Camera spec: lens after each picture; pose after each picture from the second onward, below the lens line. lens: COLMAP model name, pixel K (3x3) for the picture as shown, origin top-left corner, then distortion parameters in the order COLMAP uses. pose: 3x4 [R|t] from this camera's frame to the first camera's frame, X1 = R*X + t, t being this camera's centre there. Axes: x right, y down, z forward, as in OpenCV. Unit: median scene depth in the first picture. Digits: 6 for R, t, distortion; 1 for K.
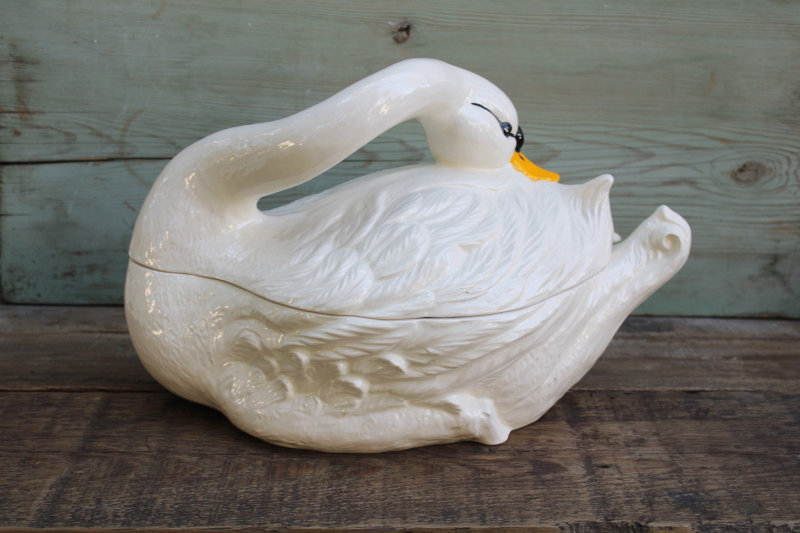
lens RADIAL K [[1198.9, 0, 402.0], [0, 1198.9, 263.9], [0, 0, 1]] dist [-0.017781, 0.000000]
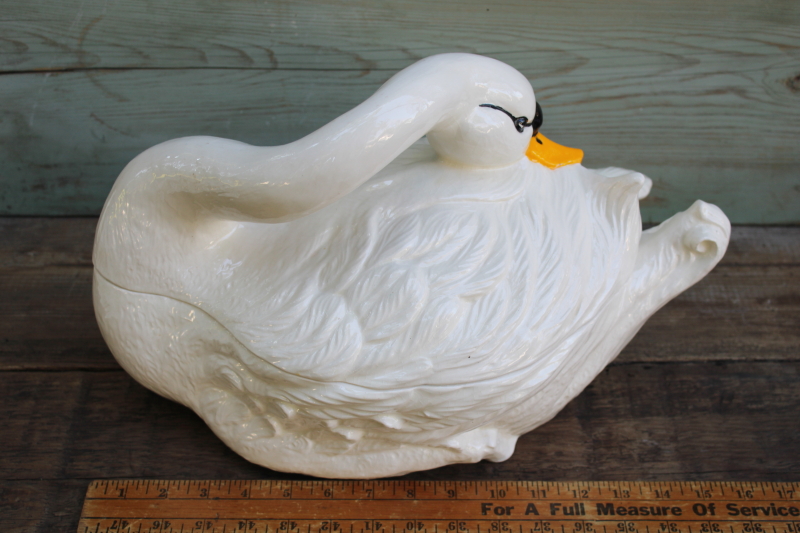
lens RADIAL K [[1198.9, 0, 403.5], [0, 1198.9, 266.0], [0, 0, 1]] dist [-0.017781, 0.000000]
pose [[0.999689, -0.000201, -0.024956, 0.021222], [0.009239, 0.931903, 0.362590, -0.275030], [0.023184, -0.362708, 0.931615, 0.148100]]
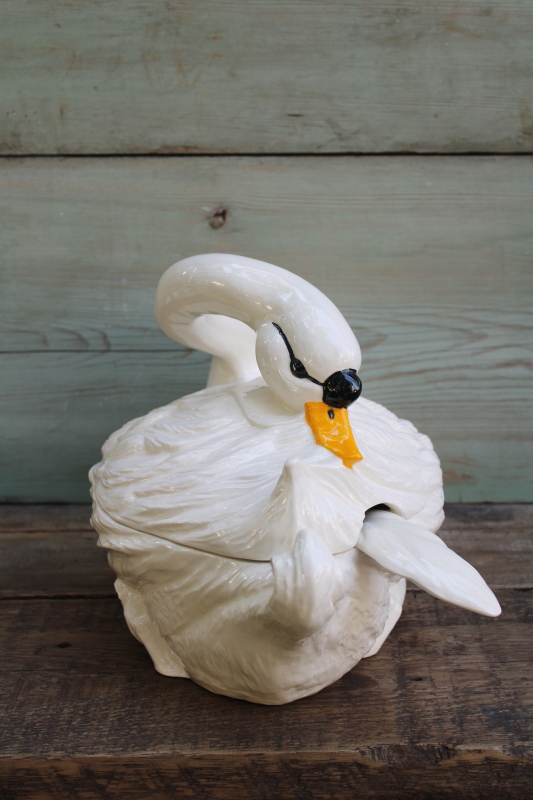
lens RADIAL K [[1198.9, 0, 259.8], [0, 1198.9, 383.6], [0, 0, 1]] dist [-0.017781, 0.000000]
pose [[0.998582, -0.024680, -0.047177, 0.076088], [0.023440, 0.999370, -0.026649, -0.032792], [0.047805, 0.025506, 0.998531, 0.038564]]
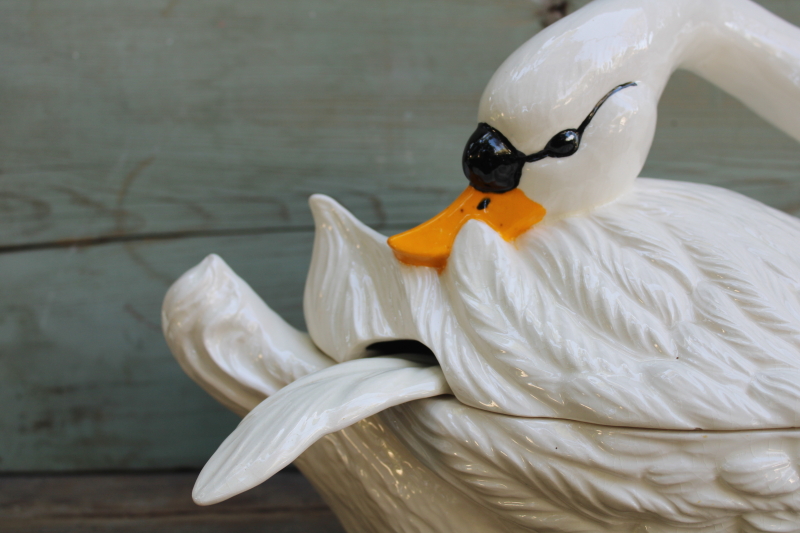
lens RADIAL K [[1198.9, 0, 403.8], [0, 1198.9, 264.3], [0, 0, 1]] dist [-0.017781, 0.000000]
pose [[0.996313, -0.047000, -0.071775, -0.039514], [0.036435, 0.989196, -0.141999, 0.022726], [0.077673, 0.138860, 0.987261, 0.394193]]
